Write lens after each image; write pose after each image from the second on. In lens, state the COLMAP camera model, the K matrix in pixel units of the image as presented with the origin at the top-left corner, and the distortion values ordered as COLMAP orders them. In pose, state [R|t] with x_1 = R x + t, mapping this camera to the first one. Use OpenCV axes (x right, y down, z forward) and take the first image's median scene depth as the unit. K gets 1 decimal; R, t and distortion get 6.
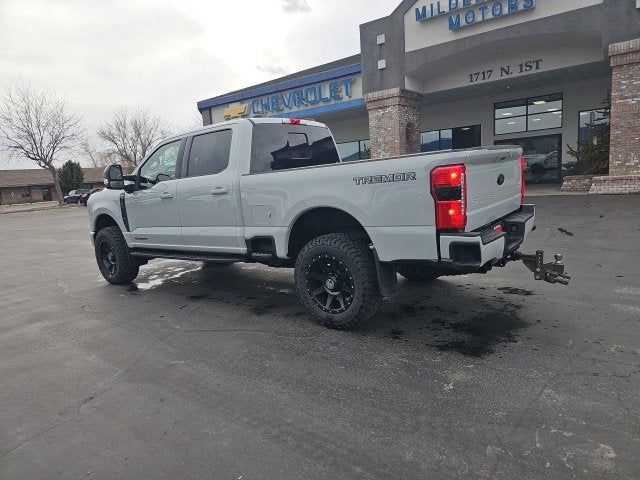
lens RADIAL K [[421.2, 0, 317.0], [0, 421.2, 236.9], [0, 0, 1]] dist [0.062691, -0.051219]
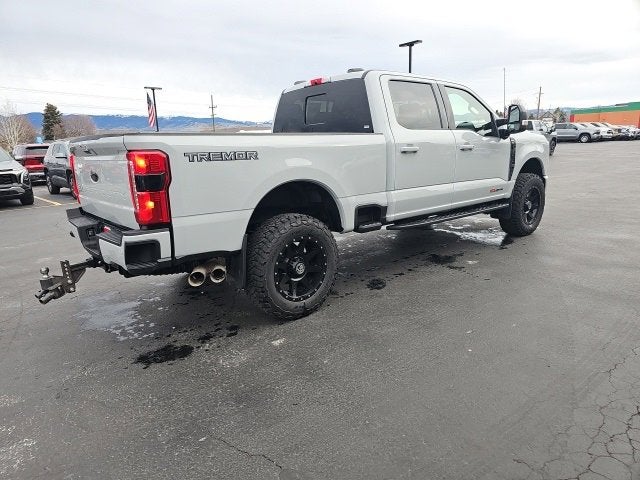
lens RADIAL K [[421.2, 0, 313.1], [0, 421.2, 239.4], [0, 0, 1]] dist [0.062691, -0.051219]
pose [[0.192858, -0.147536, 0.970072, -0.505145], [0.164258, 0.979535, 0.116320, -0.024111], [-0.967381, 0.136909, 0.213145, 0.444447]]
